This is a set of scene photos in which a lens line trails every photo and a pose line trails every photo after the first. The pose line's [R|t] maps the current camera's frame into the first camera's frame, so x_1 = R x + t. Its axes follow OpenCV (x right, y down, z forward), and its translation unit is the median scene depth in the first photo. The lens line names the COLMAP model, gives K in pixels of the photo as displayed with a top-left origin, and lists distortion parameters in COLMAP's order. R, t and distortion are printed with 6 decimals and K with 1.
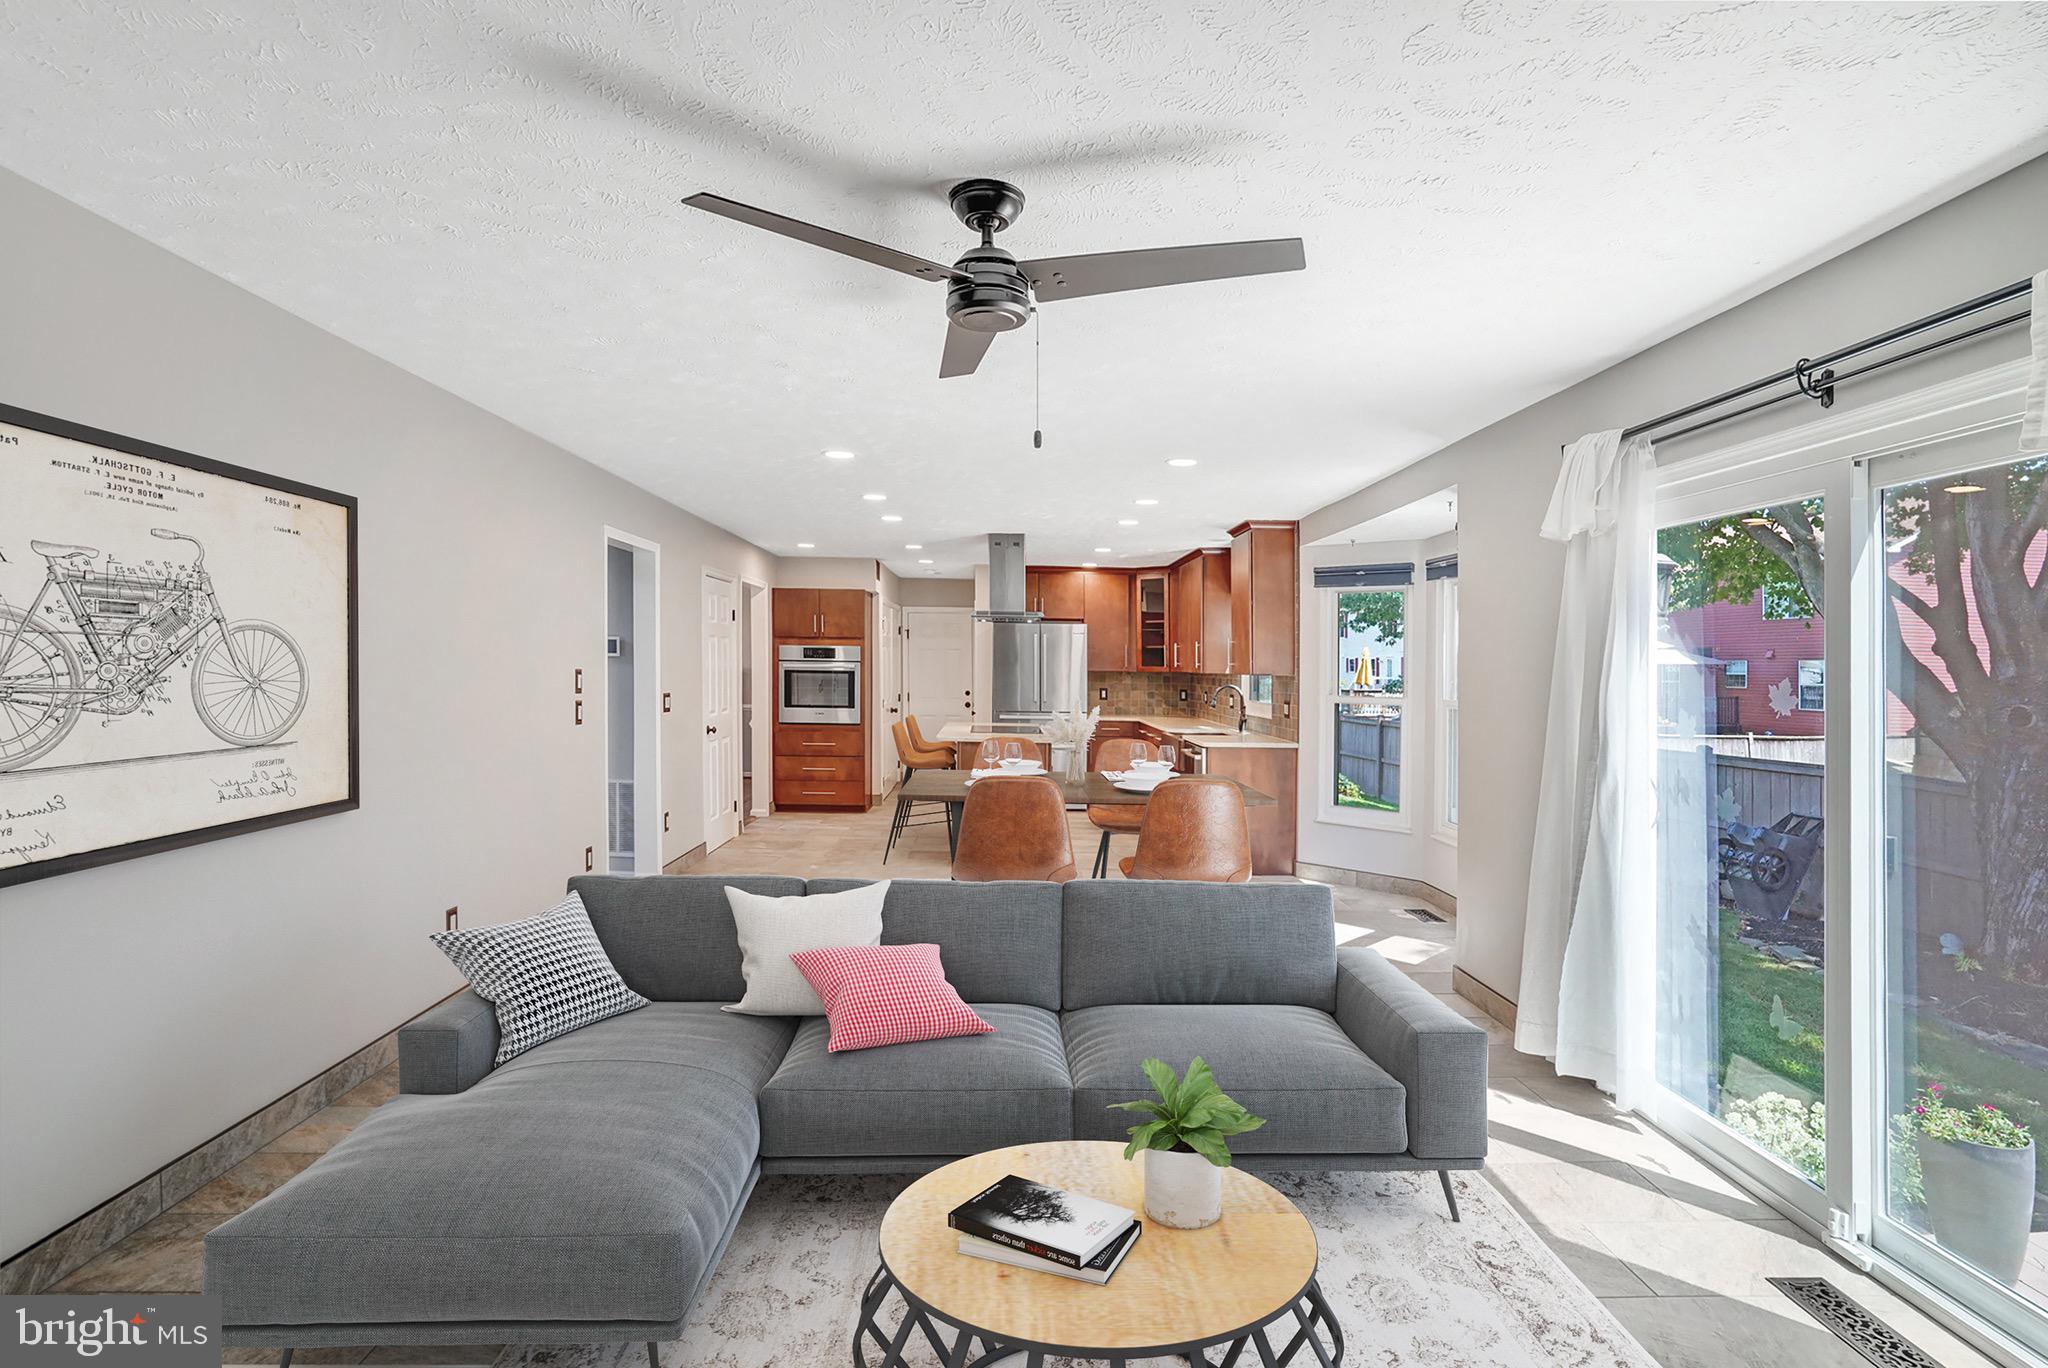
lens RADIAL K [[1046.8, 0, 1031.1], [0, 1046.8, 679.7], [0, 0, 1]] dist [0.006411, 0.000014]
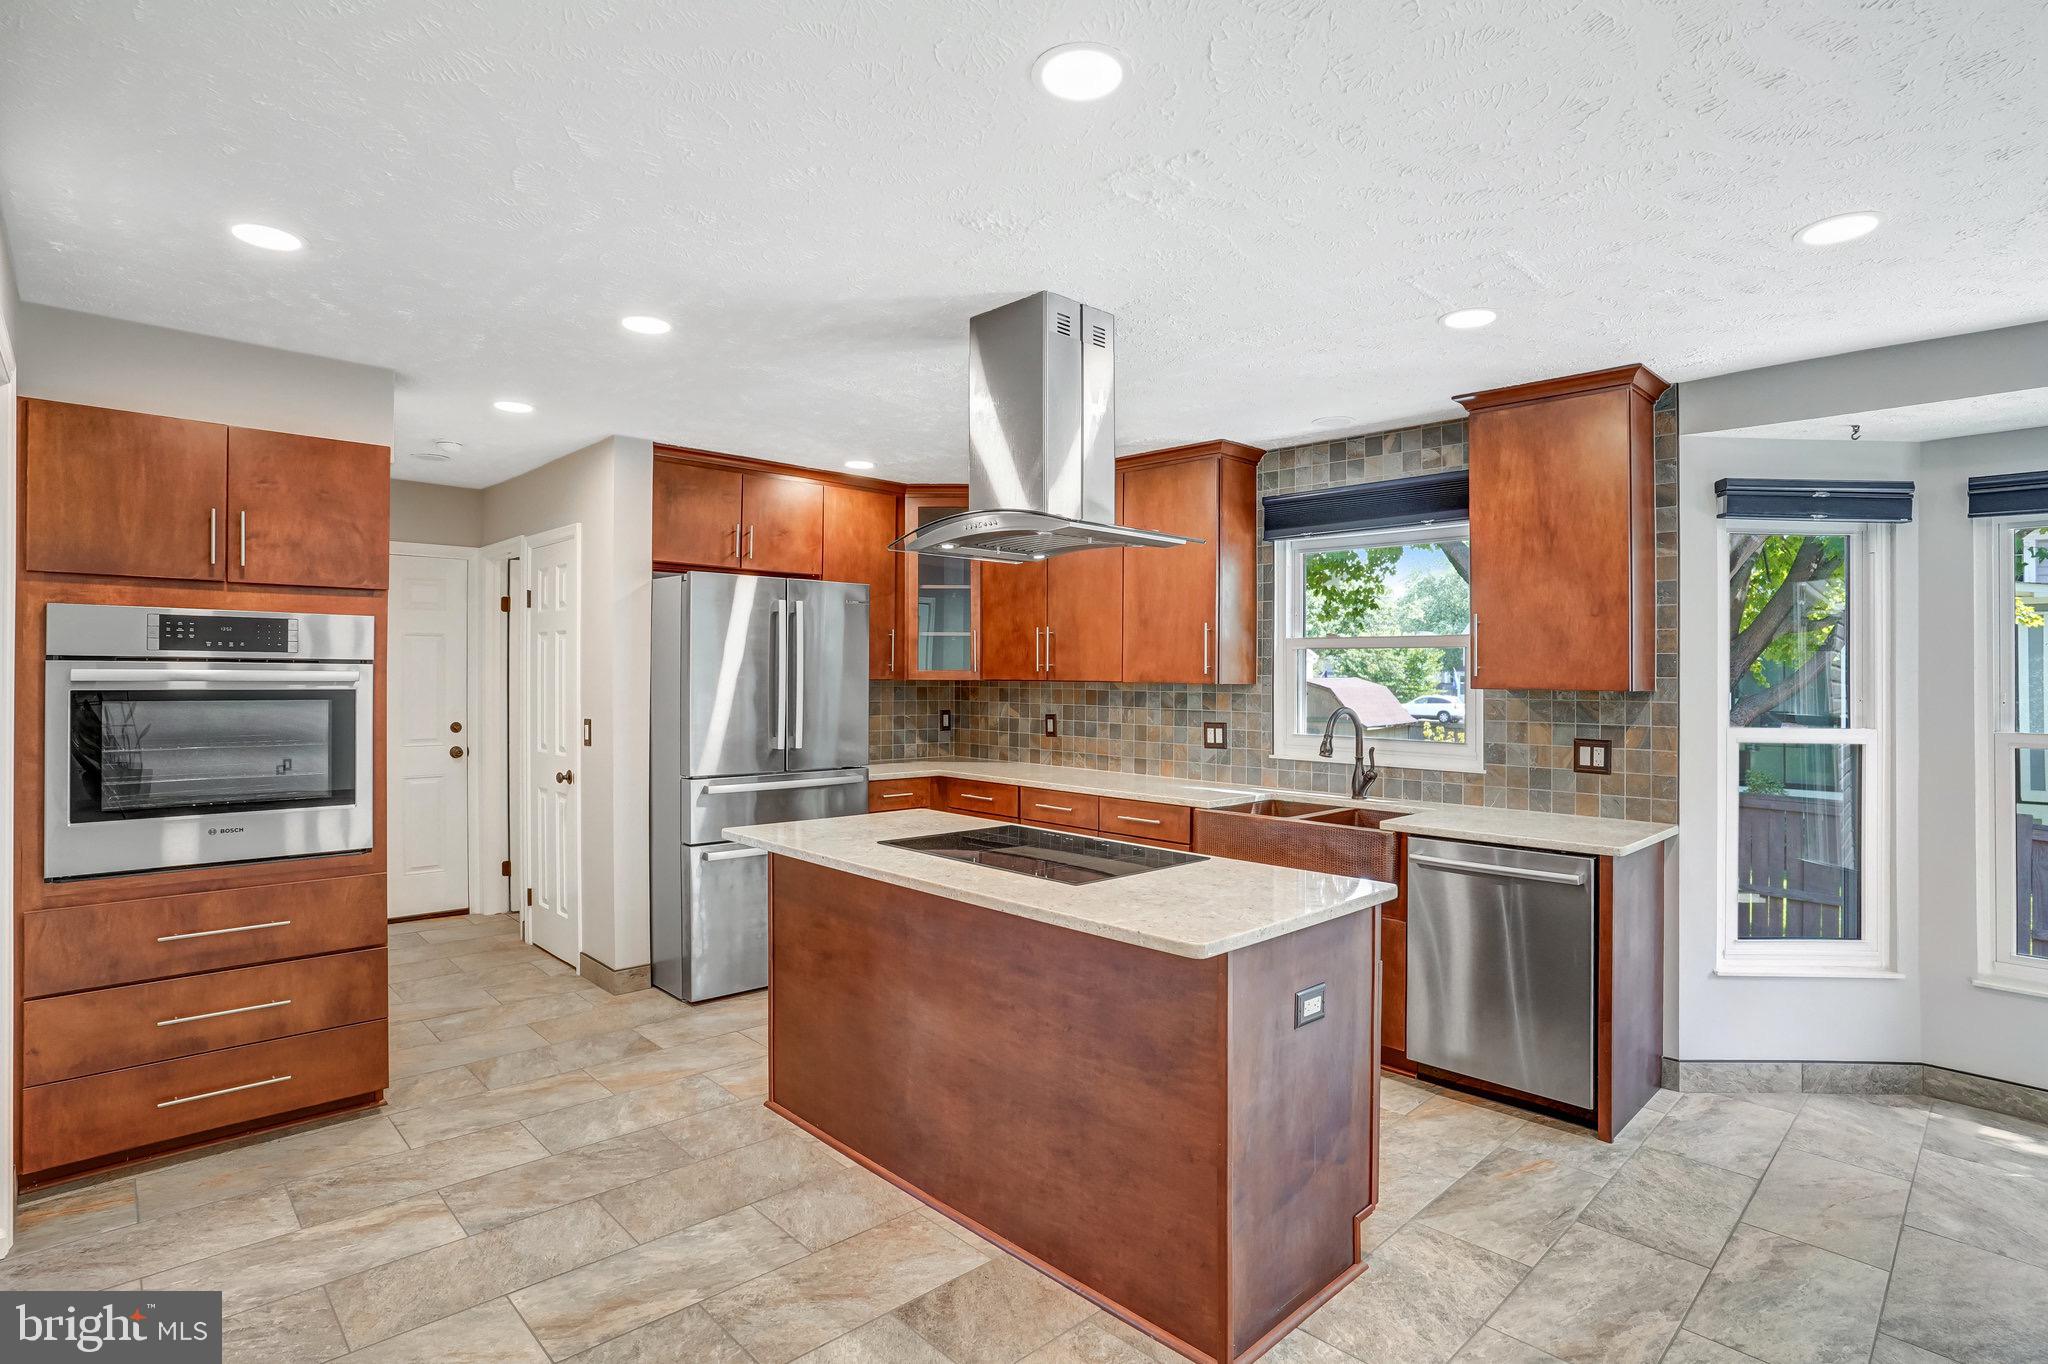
lens RADIAL K [[1046.8, 0, 1014.8], [0, 1046.8, 670.8], [0, 0, 1]] dist [0.006411, 0.000014]
pose [[0.745638, -0.005554, 0.666328, -0.234511], [0.008867, 0.999959, -0.001587, -0.012211], [-0.666293, 0.007091, 0.745657, 0.616695]]
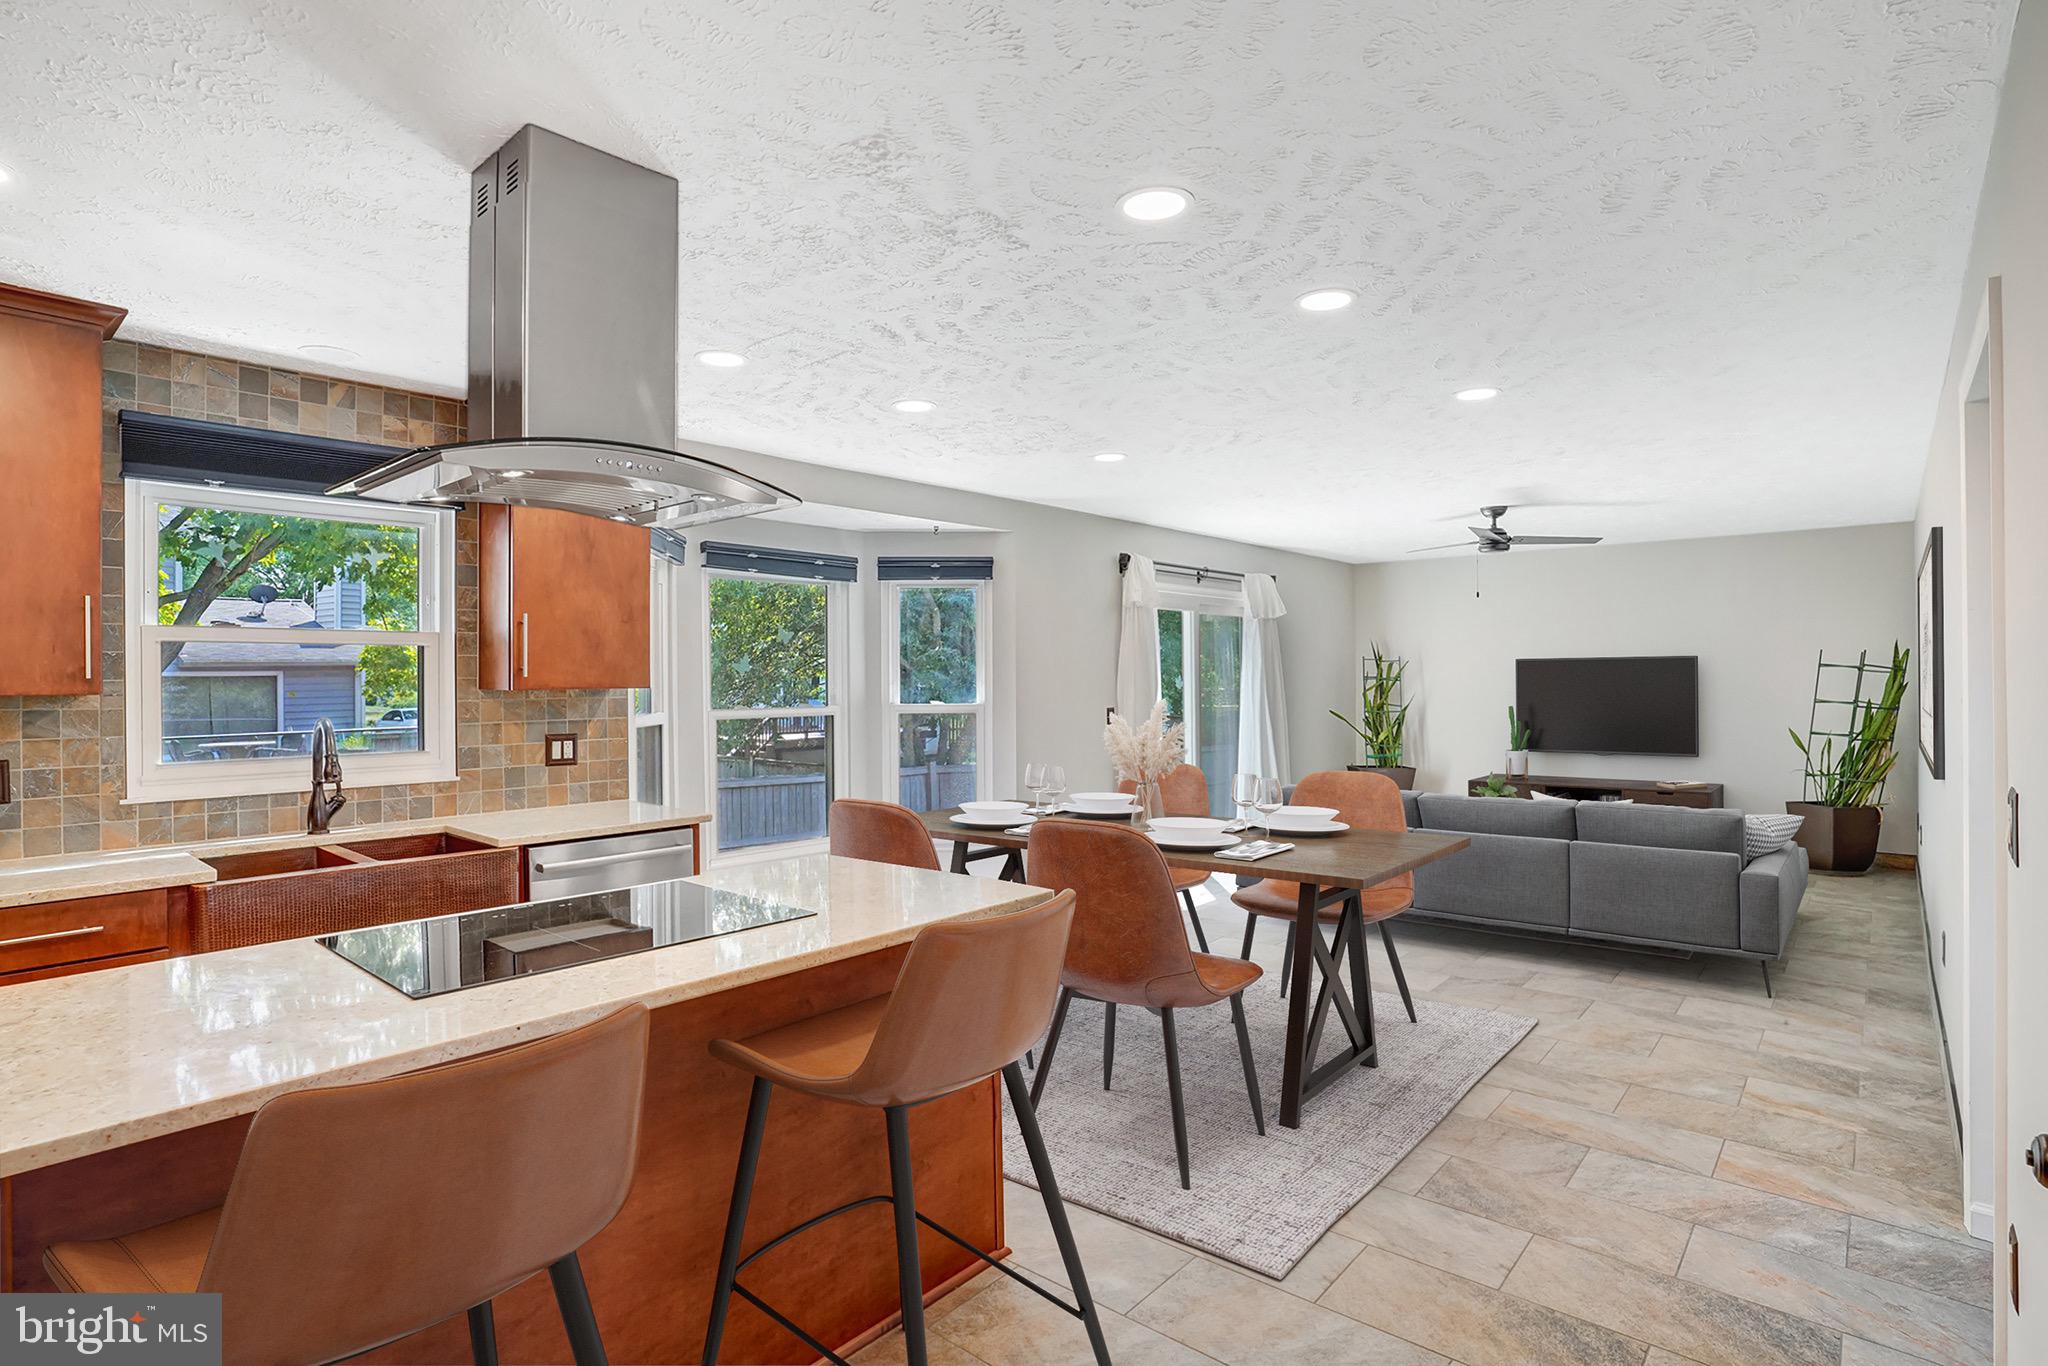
lens RADIAL K [[1046.8, 0, 1025.3], [0, 1046.8, 667.2], [0, 0, 1]] dist [0.006411, 0.000014]
pose [[-0.703066, -0.004585, 0.711109, -0.247107], [0.002883, 0.999953, 0.009298, -0.015841], [-0.711118, 0.008587, -0.703020, 0.928418]]
